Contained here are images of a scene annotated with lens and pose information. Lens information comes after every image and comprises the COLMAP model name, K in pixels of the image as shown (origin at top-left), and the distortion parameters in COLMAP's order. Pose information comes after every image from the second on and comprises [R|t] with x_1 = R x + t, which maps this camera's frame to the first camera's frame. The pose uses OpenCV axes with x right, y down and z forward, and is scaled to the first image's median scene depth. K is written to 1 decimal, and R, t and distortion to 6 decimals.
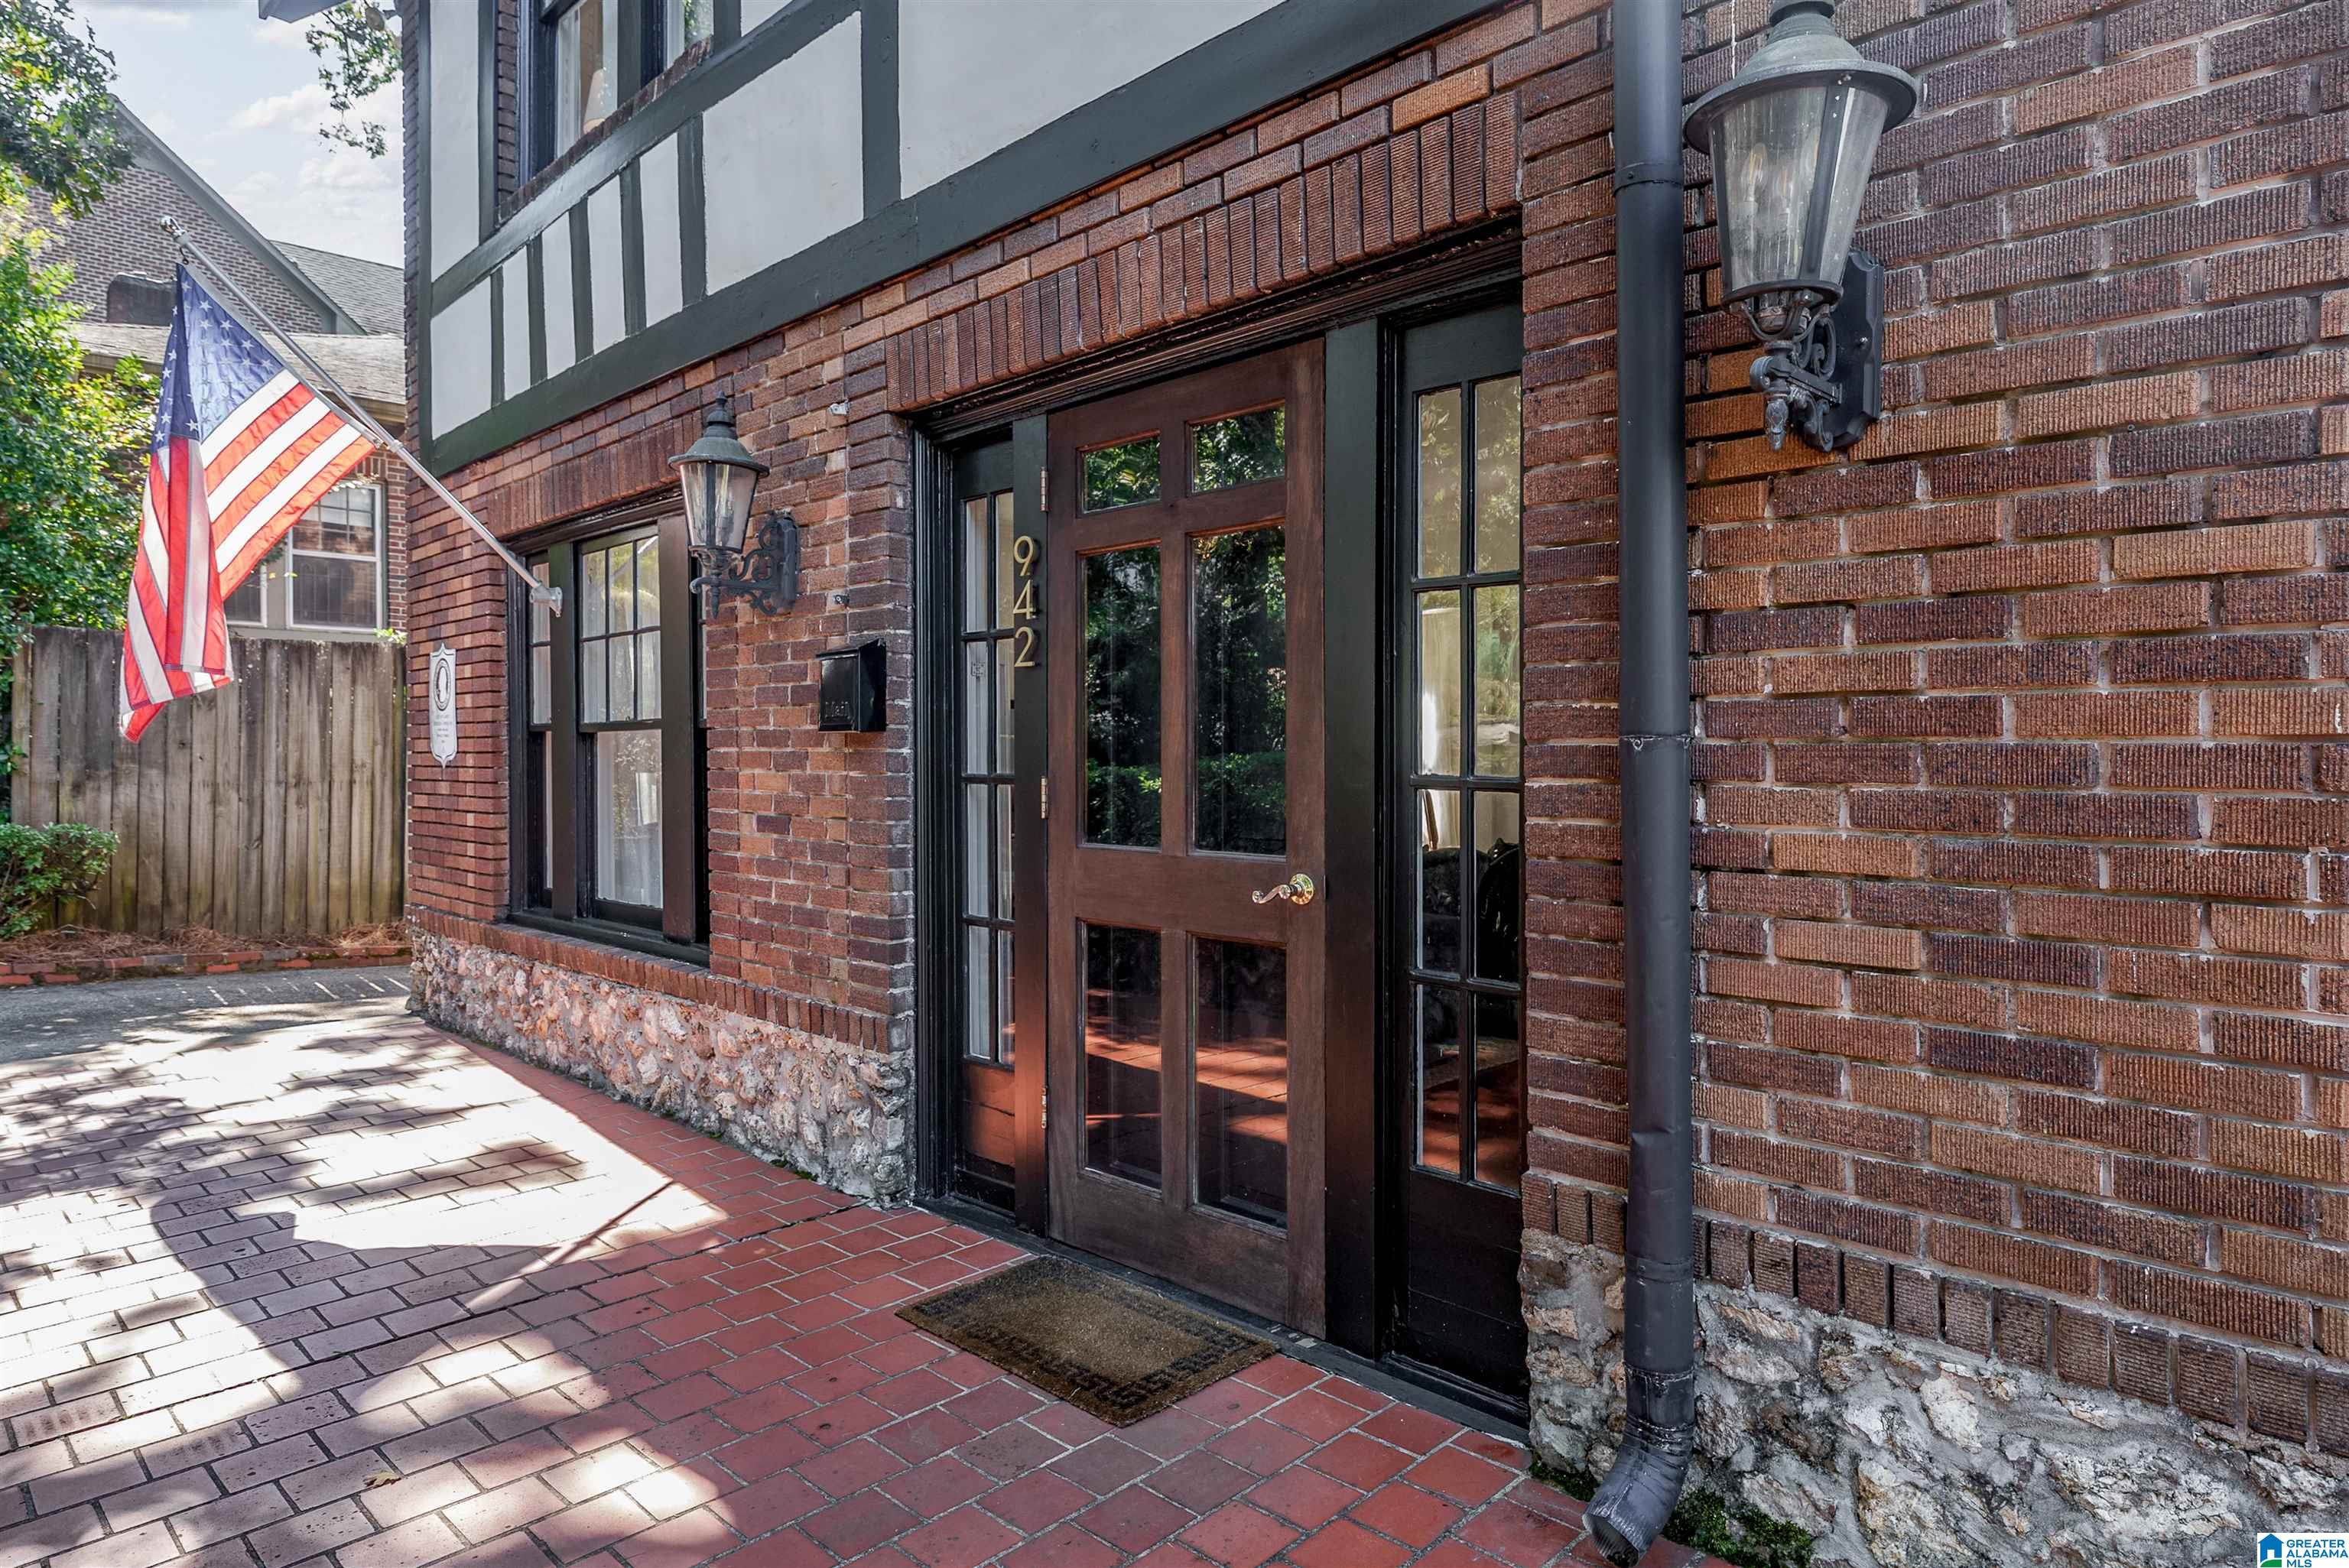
lens RADIAL K [[1357.7, 0, 1176.1], [0, 1357.7, 761.1], [0, 0, 1]] dist [0.003399, 0.000469]
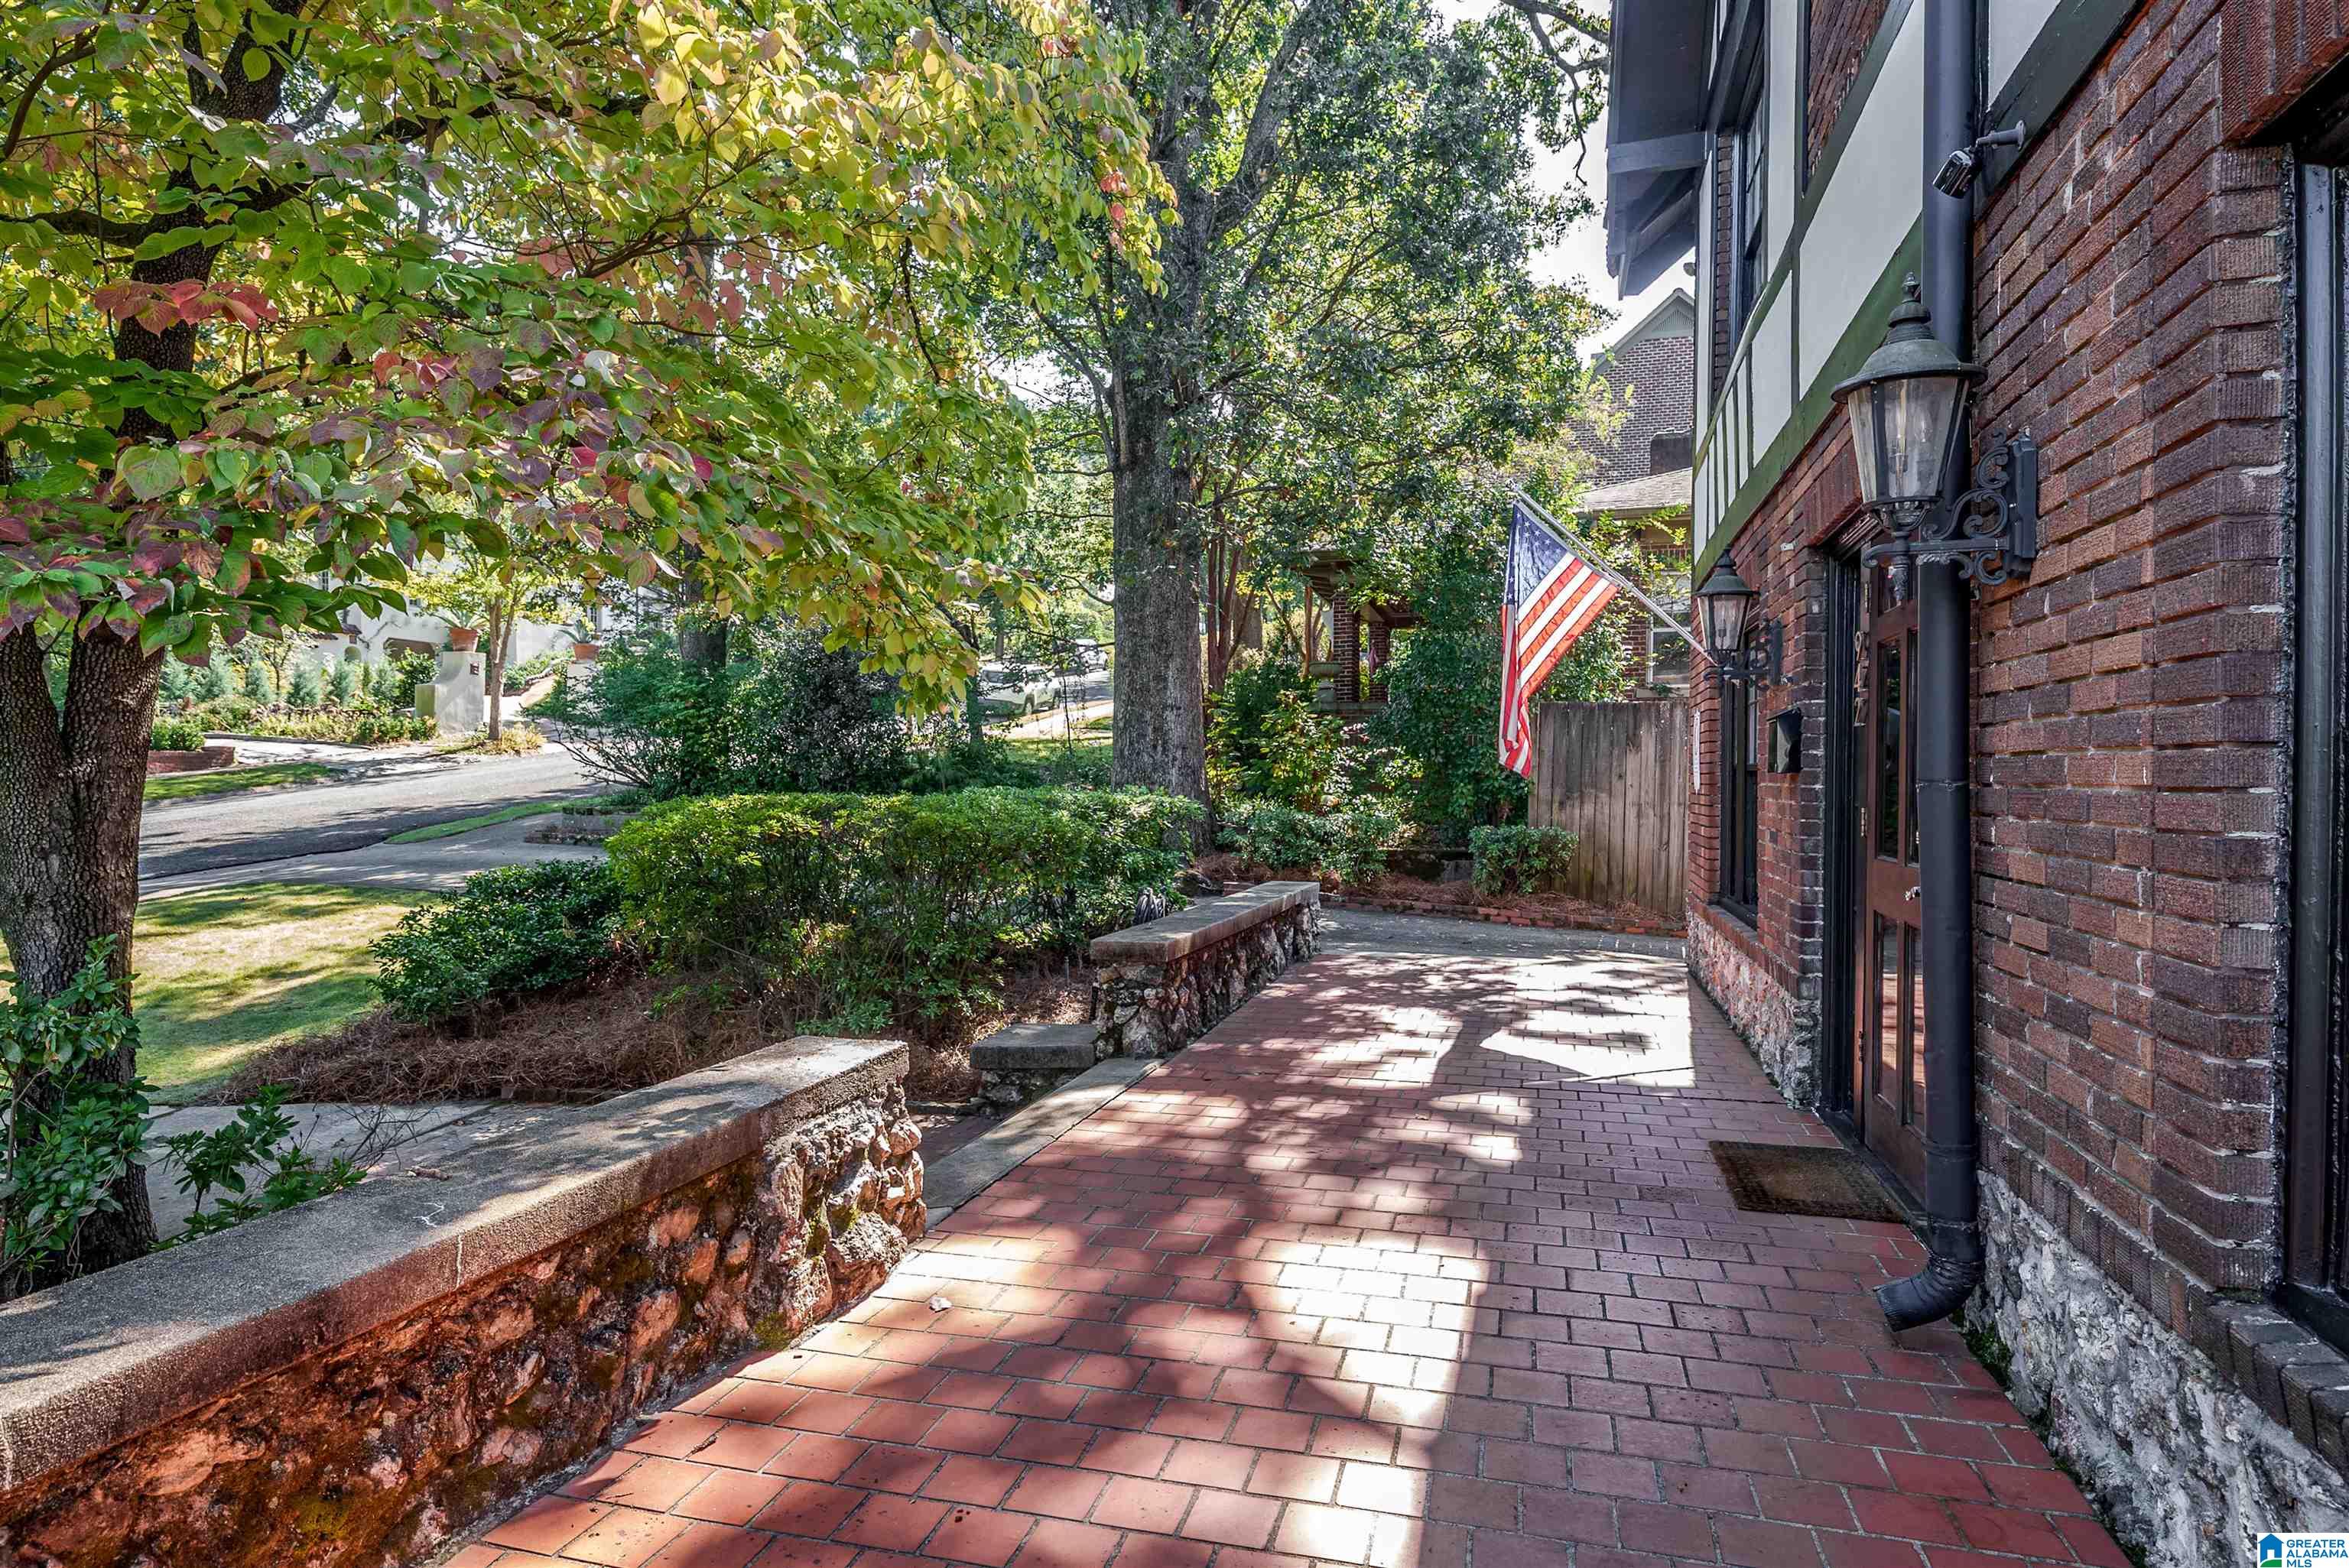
lens RADIAL K [[1266.6, 0, 1174.5], [0, 1266.6, 784.0], [0, 0, 1]] dist [0.000342, 0.000000]
pose [[0.476422, 0.005316, -0.879201, 0.629723], [-0.007603, 0.999969, 0.001927, -0.007807], [0.879184, 0.005767, 0.476448, -0.201780]]
